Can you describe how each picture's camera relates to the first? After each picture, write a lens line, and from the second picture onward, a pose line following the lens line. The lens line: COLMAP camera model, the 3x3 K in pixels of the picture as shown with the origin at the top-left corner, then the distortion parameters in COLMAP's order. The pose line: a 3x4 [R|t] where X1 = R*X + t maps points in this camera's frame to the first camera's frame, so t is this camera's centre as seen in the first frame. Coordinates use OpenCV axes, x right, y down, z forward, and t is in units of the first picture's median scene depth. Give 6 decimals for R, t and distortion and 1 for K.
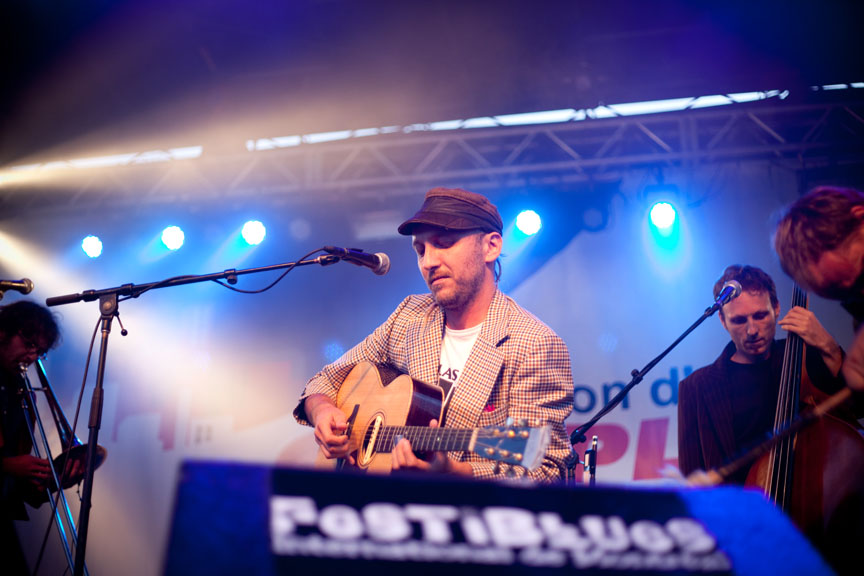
lens RADIAL K [[1247.3, 0, 432.0], [0, 1247.3, 288.0], [0, 0, 1]] dist [-0.017157, -0.060982]
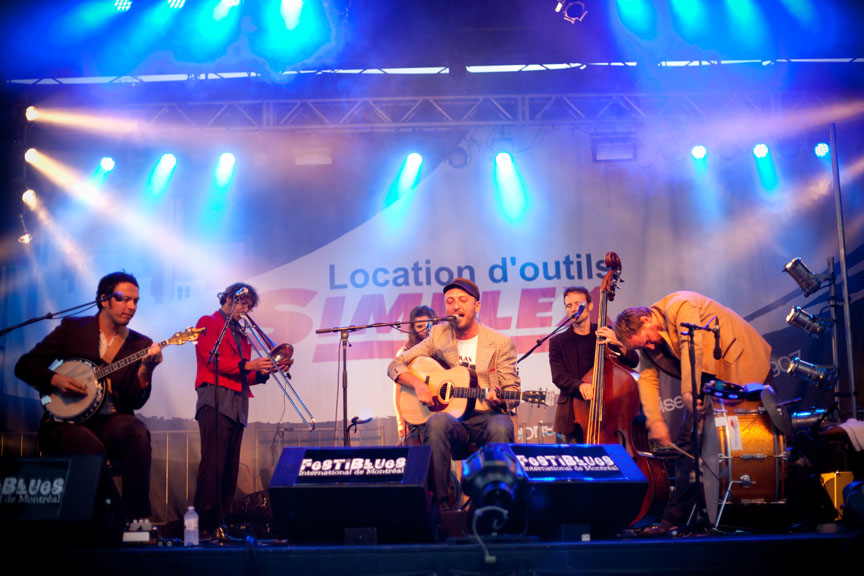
lens RADIAL K [[1247.3, 0, 432.0], [0, 1247.3, 288.0], [0, 0, 1]] dist [-0.017157, -0.060982]
pose [[0.978956, 0.009442, 0.203851, -0.590112], [-0.049595, 0.979987, 0.192782, -0.550358], [-0.197951, -0.198835, 0.959833, -1.336468]]
